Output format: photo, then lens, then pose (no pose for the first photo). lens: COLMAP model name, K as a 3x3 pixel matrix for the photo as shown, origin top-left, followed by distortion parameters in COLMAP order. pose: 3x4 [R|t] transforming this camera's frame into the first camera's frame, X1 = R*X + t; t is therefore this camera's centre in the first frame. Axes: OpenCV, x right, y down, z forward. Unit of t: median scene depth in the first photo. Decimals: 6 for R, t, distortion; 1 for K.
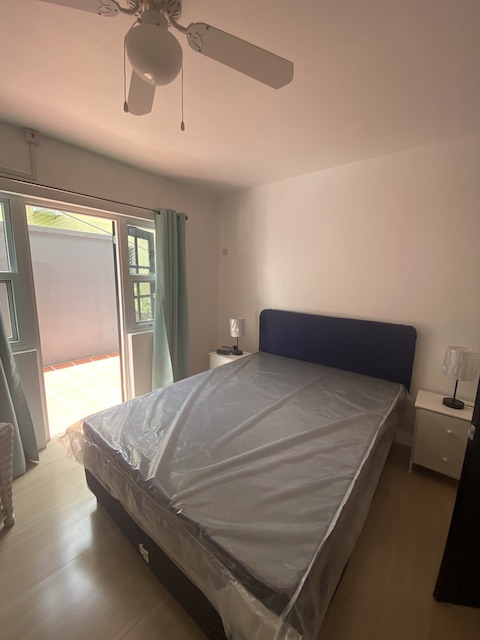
lens RADIAL K [[256.7, 0, 241.0], [0, 256.7, 318.6], [0, 0, 1]] dist [-0.013787, -0.006073]
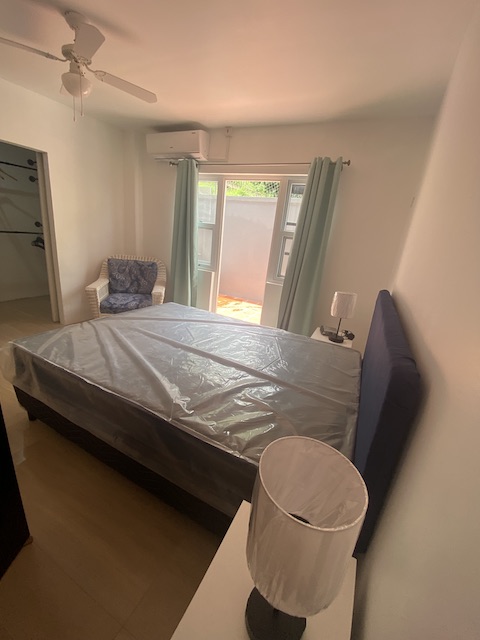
lens RADIAL K [[256.7, 0, 241.6], [0, 256.7, 320.7], [0, 0, 1]] dist [-0.013787, -0.006073]
pose [[0.218257, 0.294886, -0.930272, 0.980813], [-0.272583, 0.933734, 0.232031, -0.022348], [0.937050, 0.202934, 0.284175, 0.842333]]
